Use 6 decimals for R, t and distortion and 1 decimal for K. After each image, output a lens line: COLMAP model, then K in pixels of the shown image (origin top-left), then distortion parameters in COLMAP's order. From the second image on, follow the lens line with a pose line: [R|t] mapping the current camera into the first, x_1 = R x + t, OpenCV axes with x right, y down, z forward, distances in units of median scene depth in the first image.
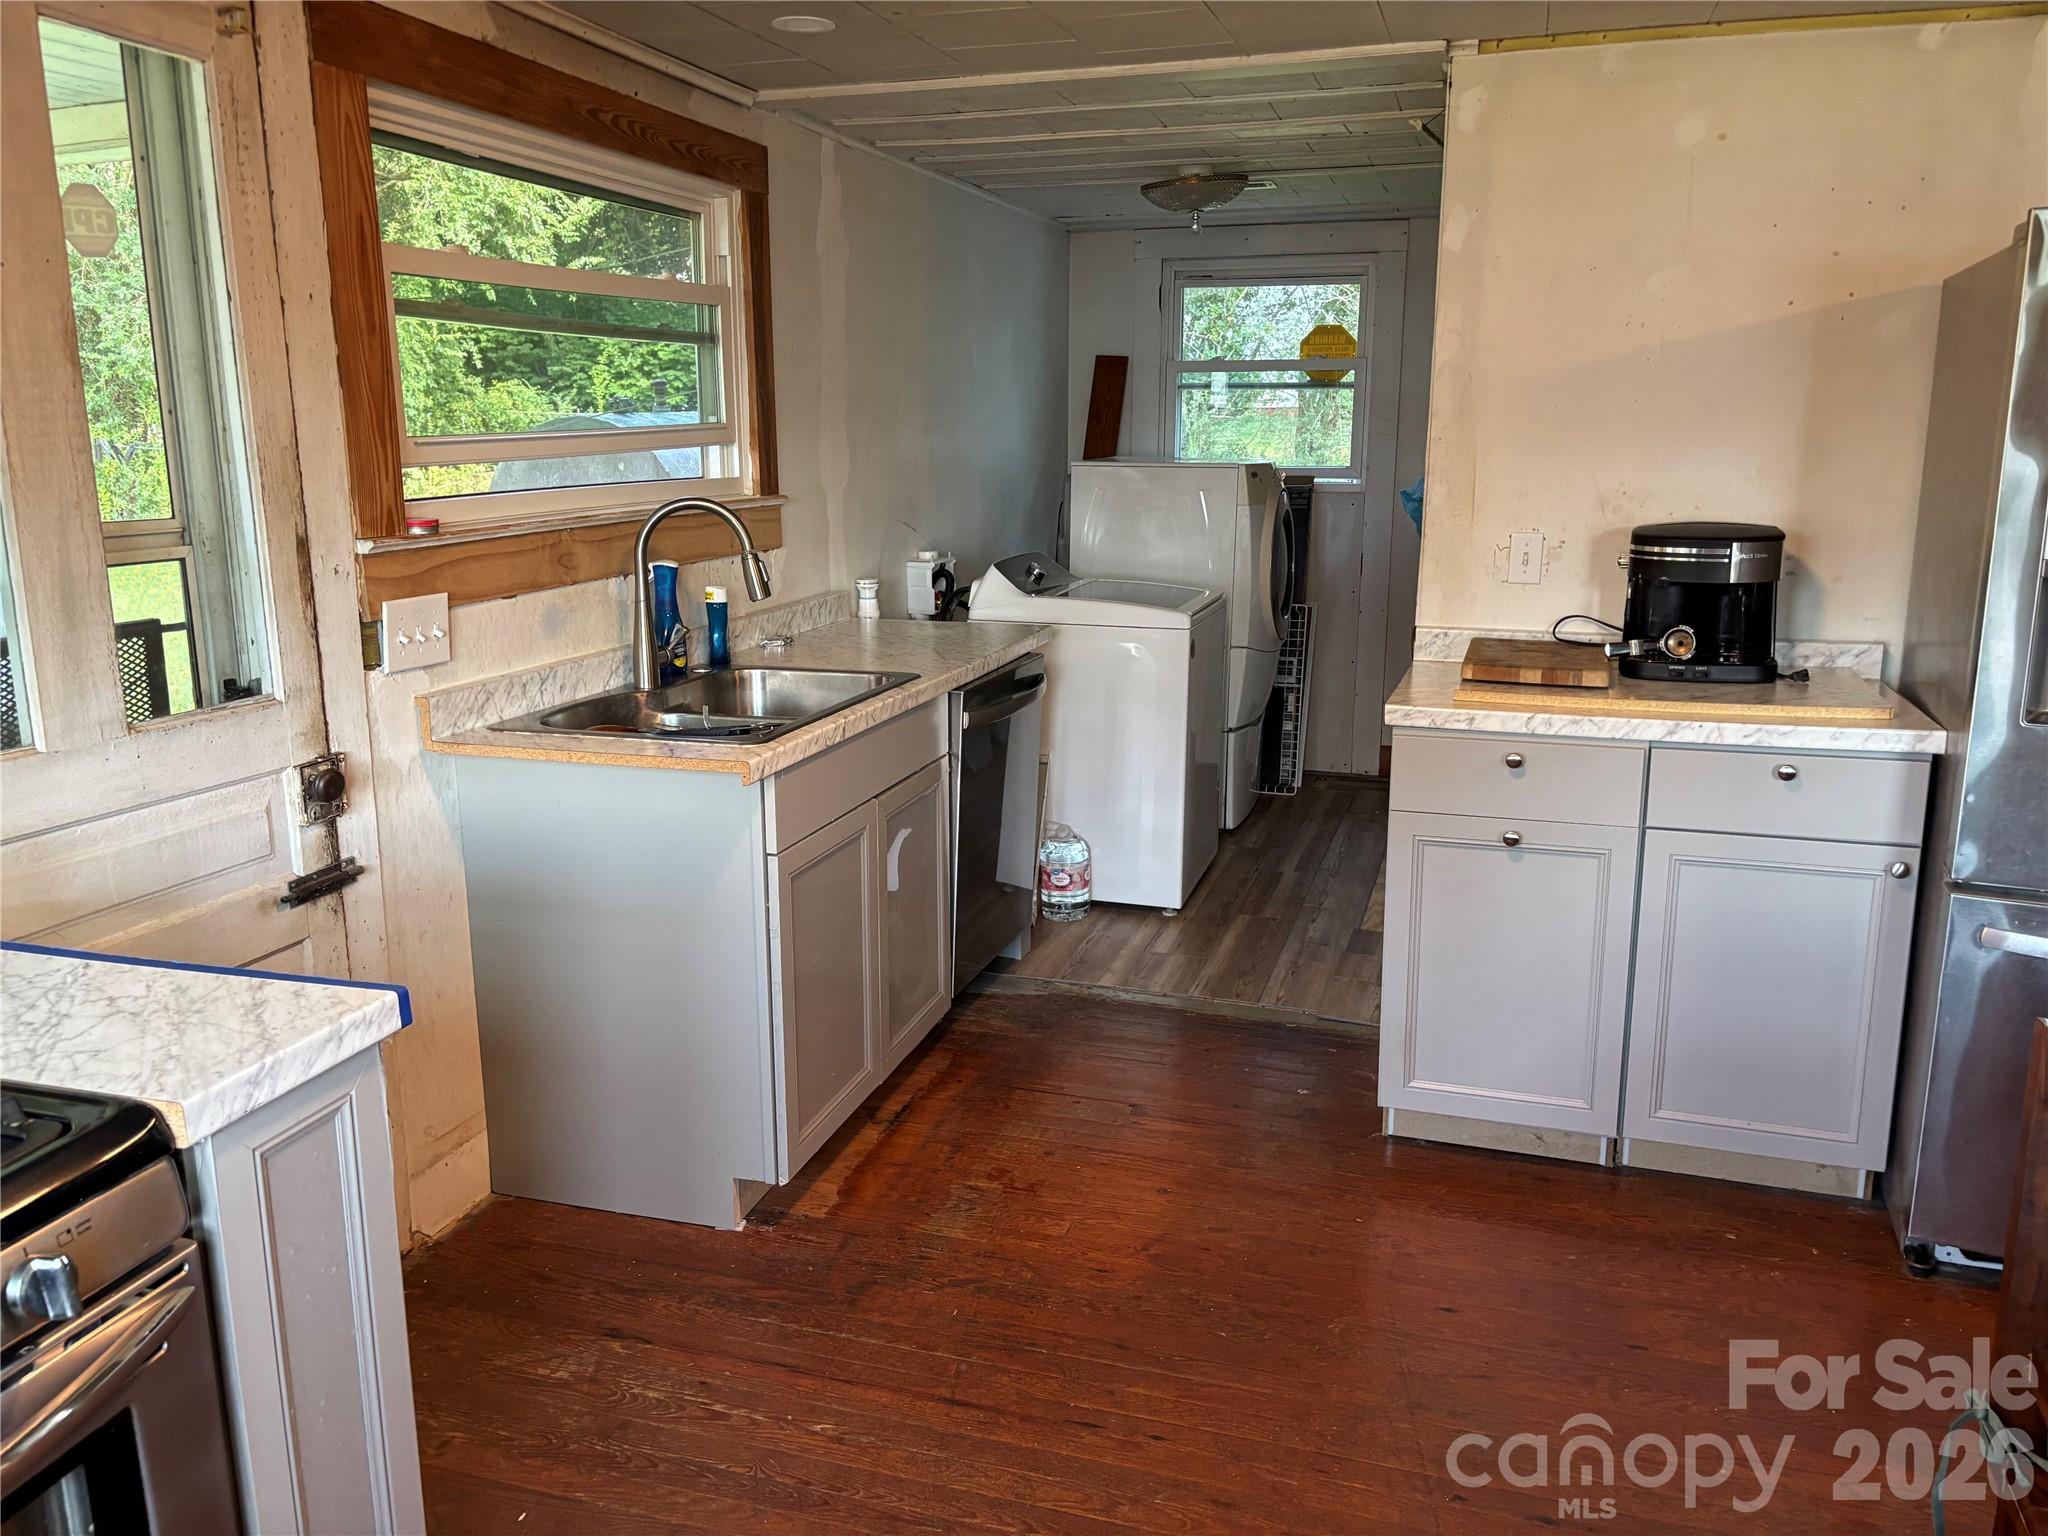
lens RADIAL K [[1559.5, 0, 1039.4], [0, 1559.5, 754.5], [0, 0, 1]] dist [0.042103, -0.038713]
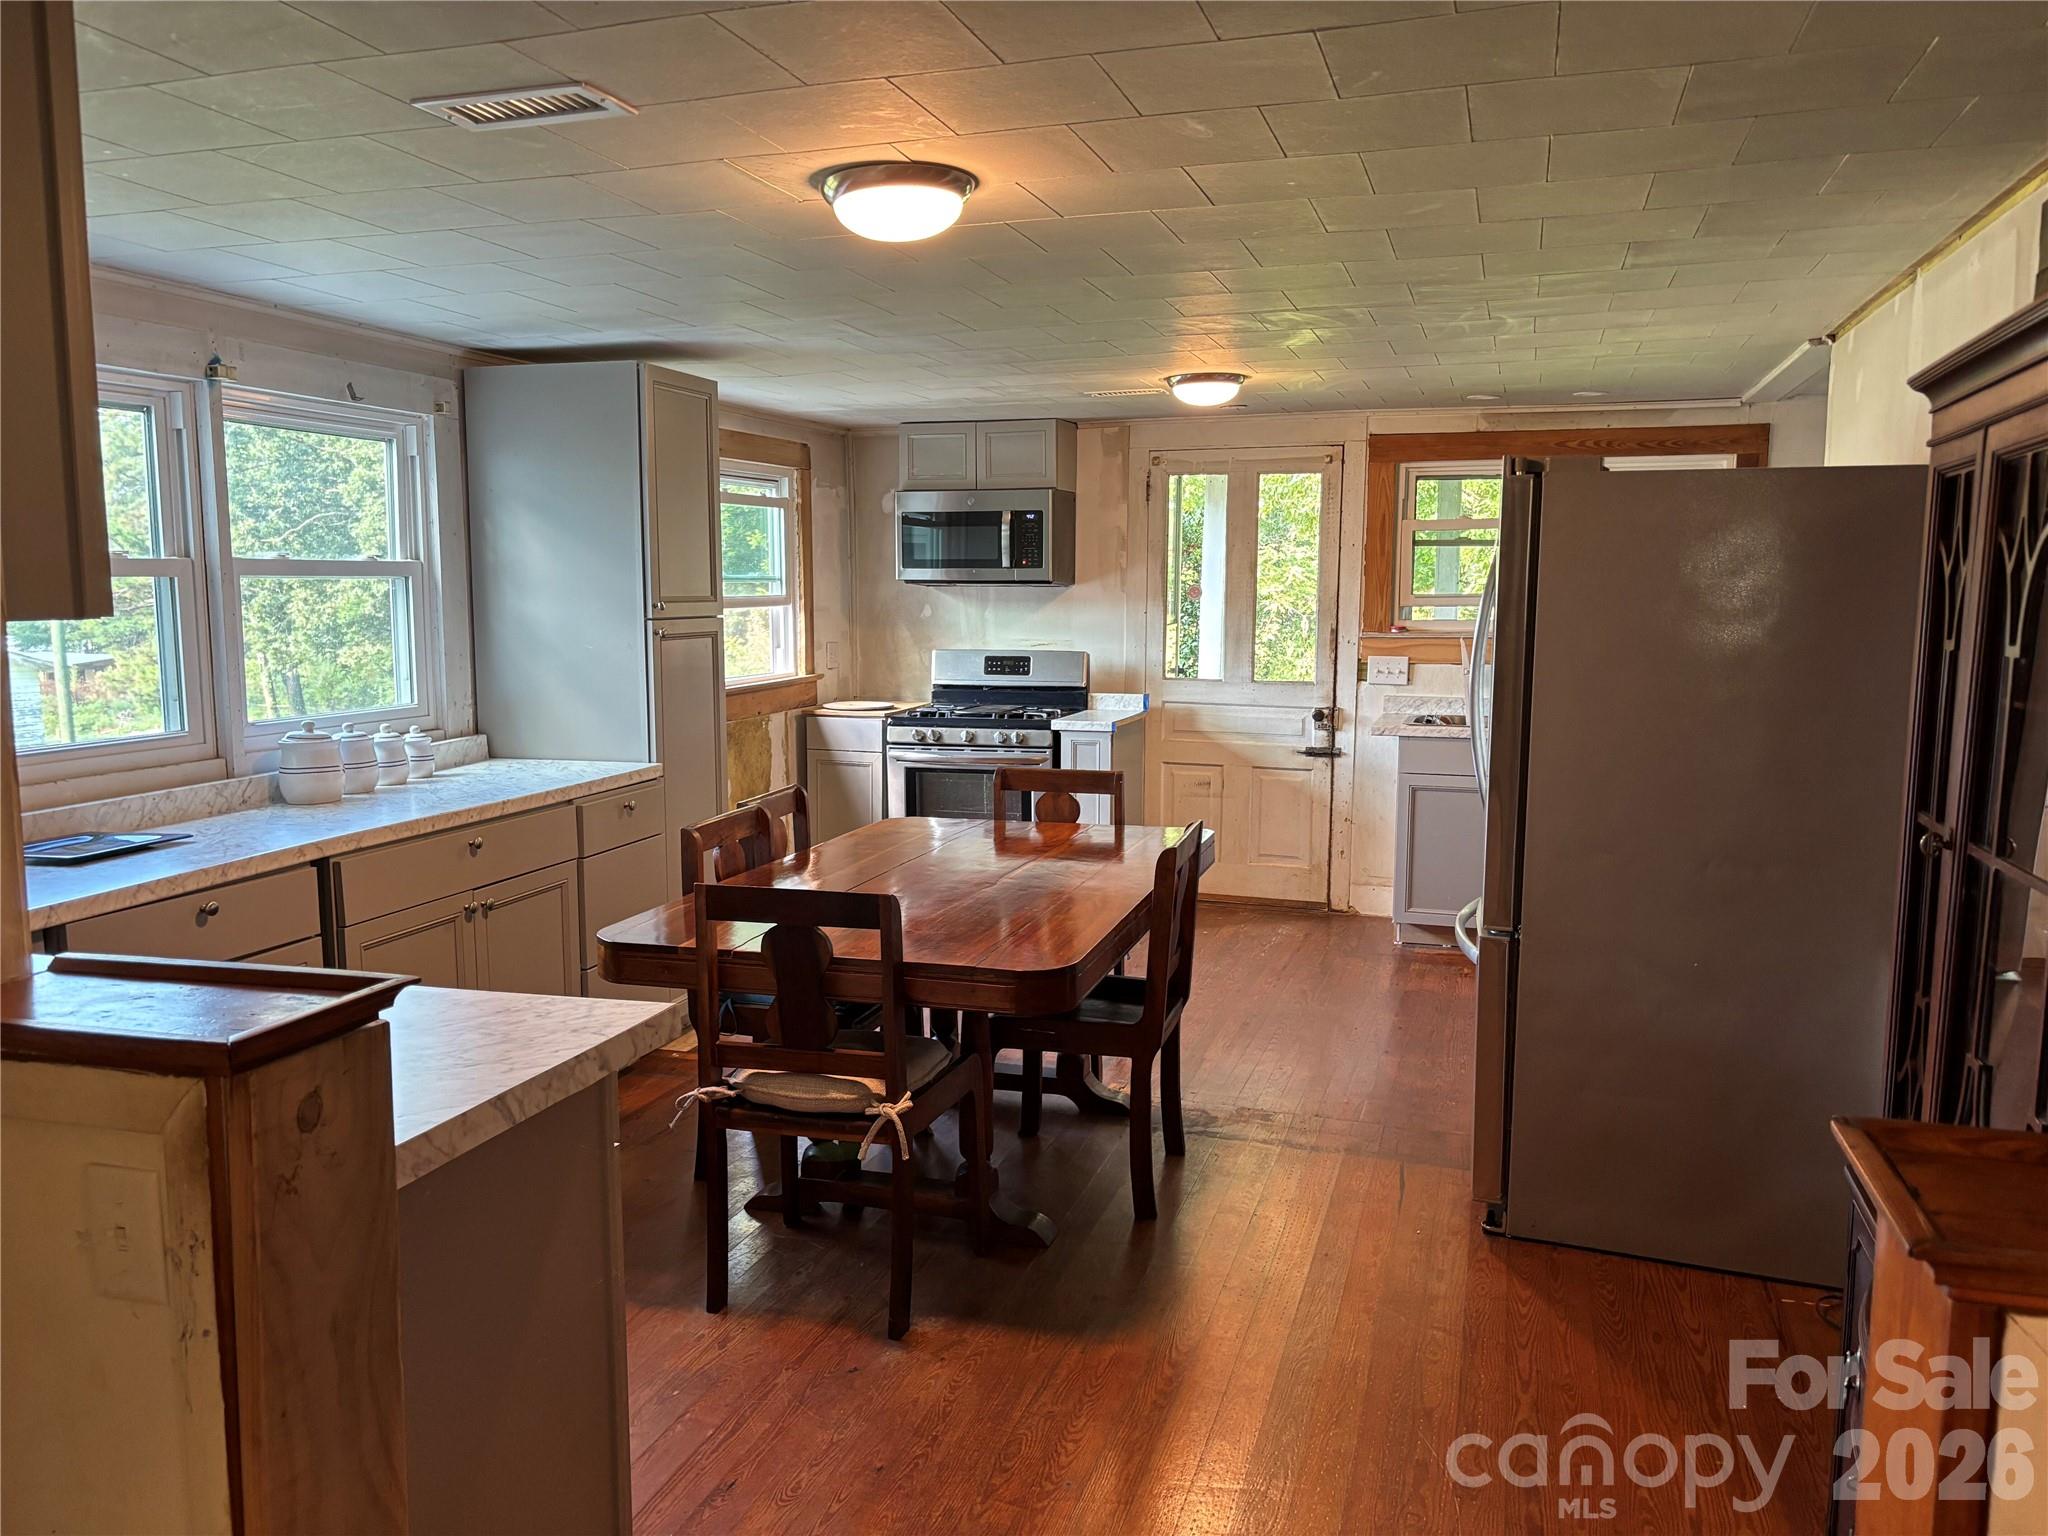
lens RADIAL K [[1559.5, 0, 1024.5], [0, 1559.5, 773.9], [0, 0, 1]] dist [0.042103, -0.038713]
pose [[-0.000701, 0.136610, -0.990625, 2.216949], [-0.213538, 0.967755, 0.133608, -0.133858], [0.976934, 0.211630, 0.028493, 0.407127]]
